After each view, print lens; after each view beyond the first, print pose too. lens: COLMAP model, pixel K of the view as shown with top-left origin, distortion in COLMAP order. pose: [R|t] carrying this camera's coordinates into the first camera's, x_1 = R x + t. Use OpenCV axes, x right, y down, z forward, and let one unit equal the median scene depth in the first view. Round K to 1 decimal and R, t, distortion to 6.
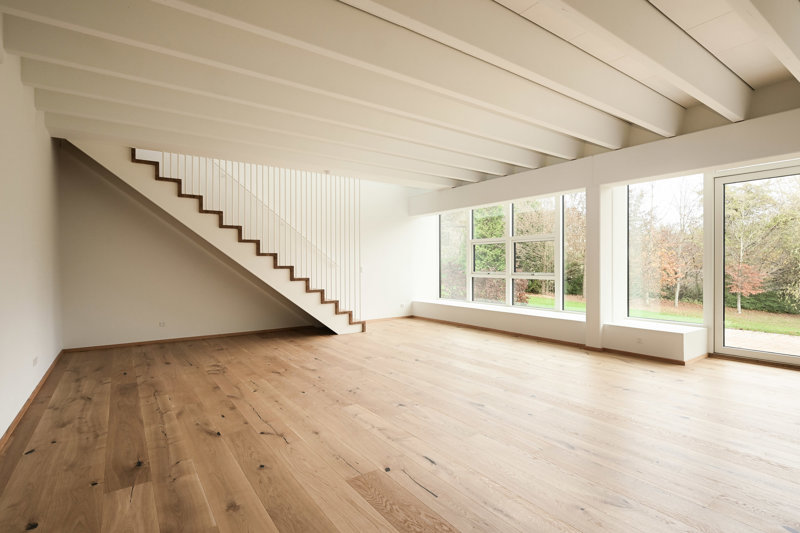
lens RADIAL K [[405.8, 0, 400.8], [0, 405.8, 267.1], [0, 0, 1]] dist [-0.005643, -0.000442]
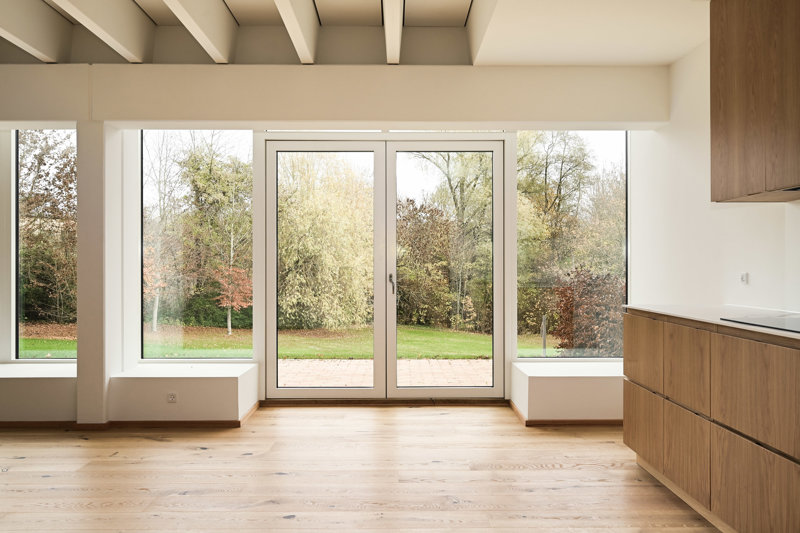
lens RADIAL K [[682.6, 0, 399.9], [0, 682.6, 263.0], [0, 0, 1]] dist [0.000664, -0.003922]
pose [[0.565835, 0.007334, 0.824486, -0.038424], [0.003552, 0.999929, -0.011332, -0.001204], [-0.824511, 0.009341, 0.565769, 0.175616]]
